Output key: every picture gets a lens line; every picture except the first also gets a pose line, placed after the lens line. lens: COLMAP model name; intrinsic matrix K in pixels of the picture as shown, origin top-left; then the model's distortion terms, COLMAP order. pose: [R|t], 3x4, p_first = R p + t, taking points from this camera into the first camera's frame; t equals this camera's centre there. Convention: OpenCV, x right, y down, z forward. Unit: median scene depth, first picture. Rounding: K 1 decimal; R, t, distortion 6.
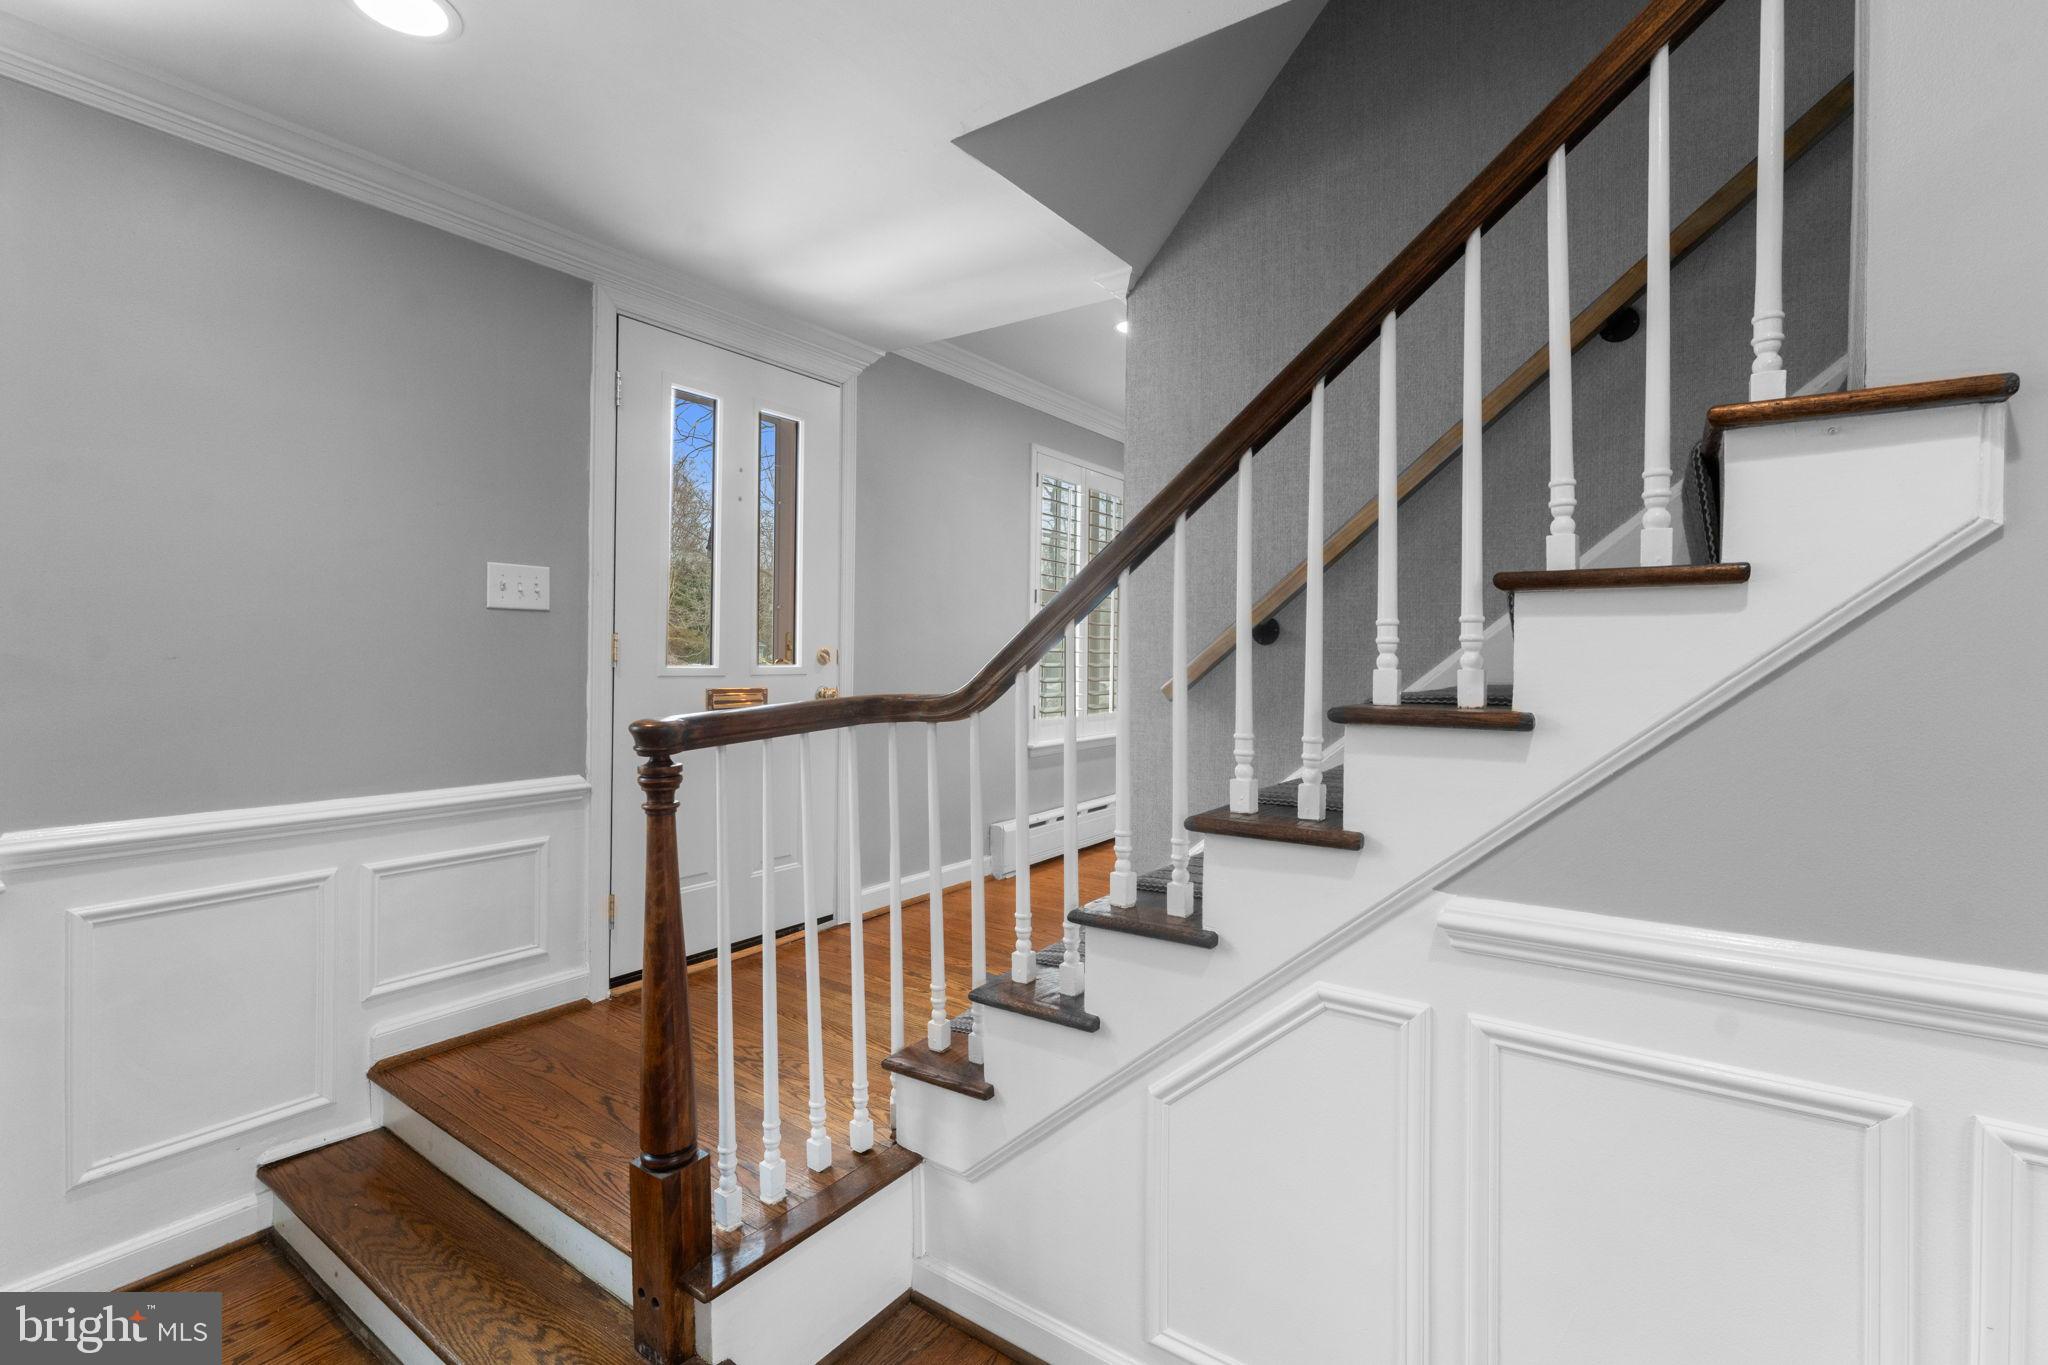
lens RADIAL K [[968.2, 0, 1025.9], [0, 968.2, 670.2], [0, 0, 1]] dist [0.005186, 0.000315]
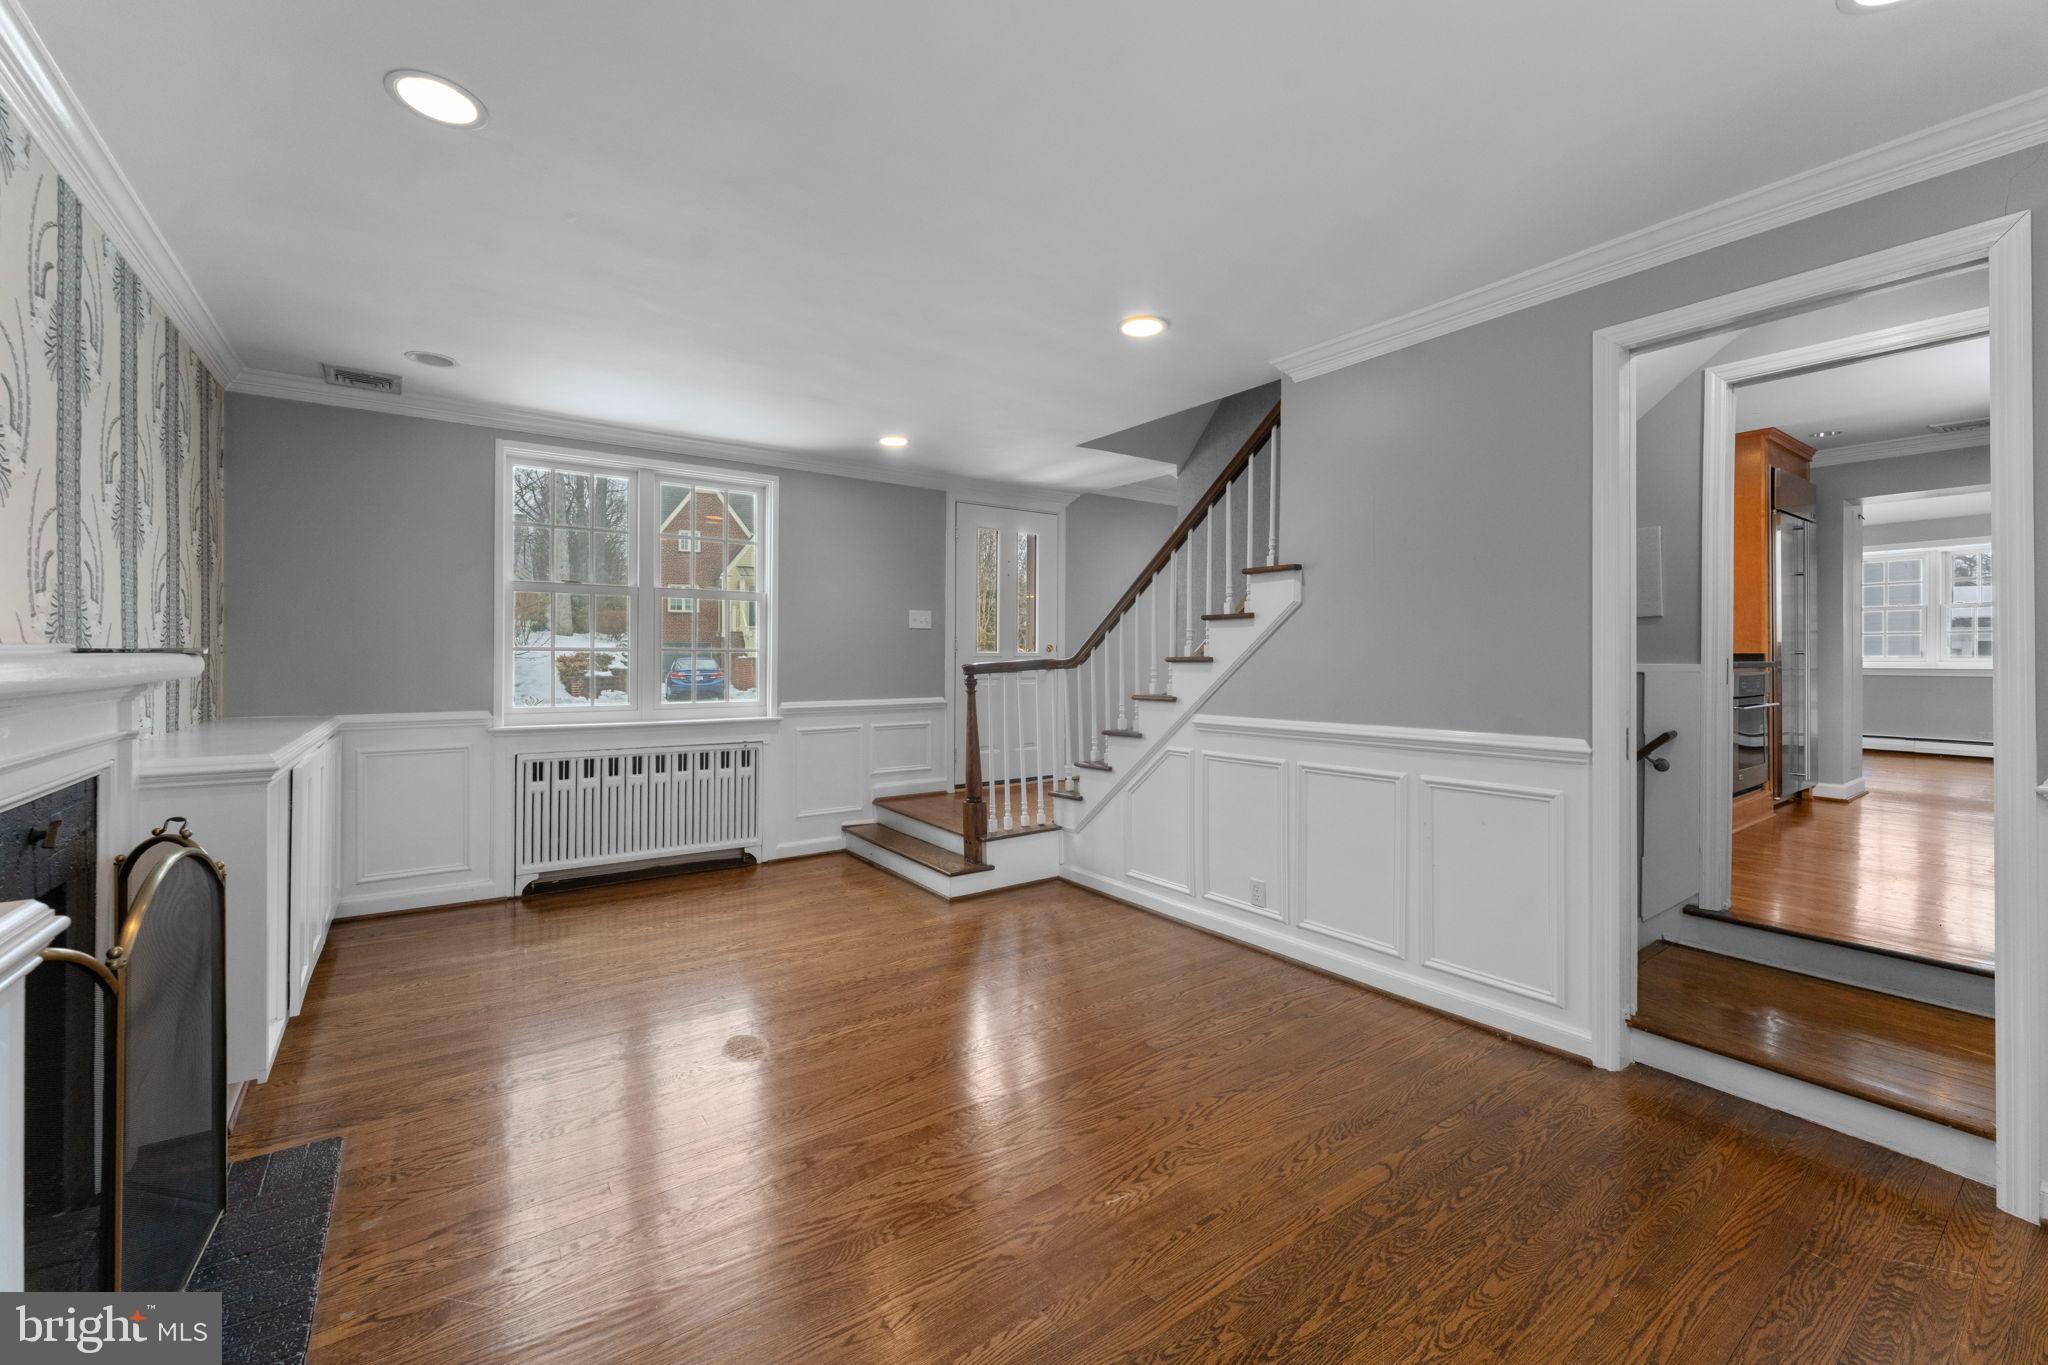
lens RADIAL K [[828.5, 0, 1027.9], [0, 828.5, 667.4], [0, 0, 1]] dist [-0.001250, -0.000479]
pose [[0.953160, -0.004842, -0.302427, 0.518570], [0.004894, 0.999988, -0.000585, 0.052300], [0.302426, -0.000922, 0.953173, -1.276930]]
